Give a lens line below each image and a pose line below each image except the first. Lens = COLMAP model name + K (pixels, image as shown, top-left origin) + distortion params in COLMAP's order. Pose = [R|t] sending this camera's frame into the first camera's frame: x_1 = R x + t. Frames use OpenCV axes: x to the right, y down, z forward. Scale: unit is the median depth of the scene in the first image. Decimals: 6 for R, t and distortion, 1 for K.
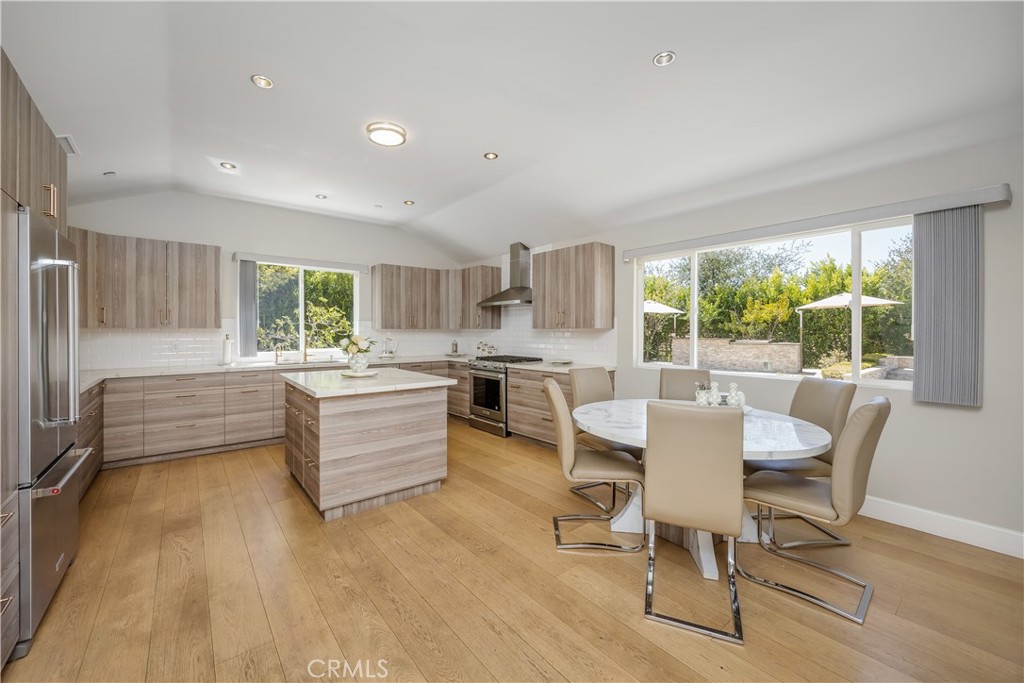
lens RADIAL K [[402.8, 0, 486.9], [0, 402.8, 332.8], [0, 0, 1]] dist [0.000434, 0.000039]
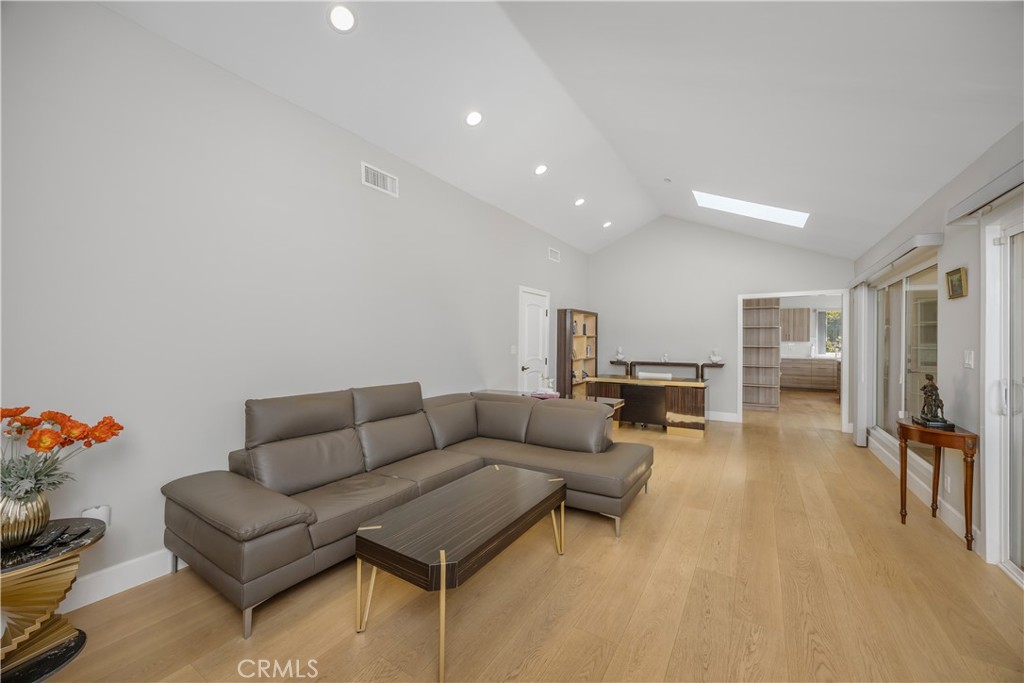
lens RADIAL K [[398.3, 0, 512.0], [0, 398.3, 341.5], [0, 0, 1]] dist [0.000483, 0.000107]
pose [[0.349456, 0.001740, -0.936951, 0.995548], [-0.007588, 0.999971, -0.000973, 0.004191], [0.936922, 0.007449, 0.349459, -1.572374]]
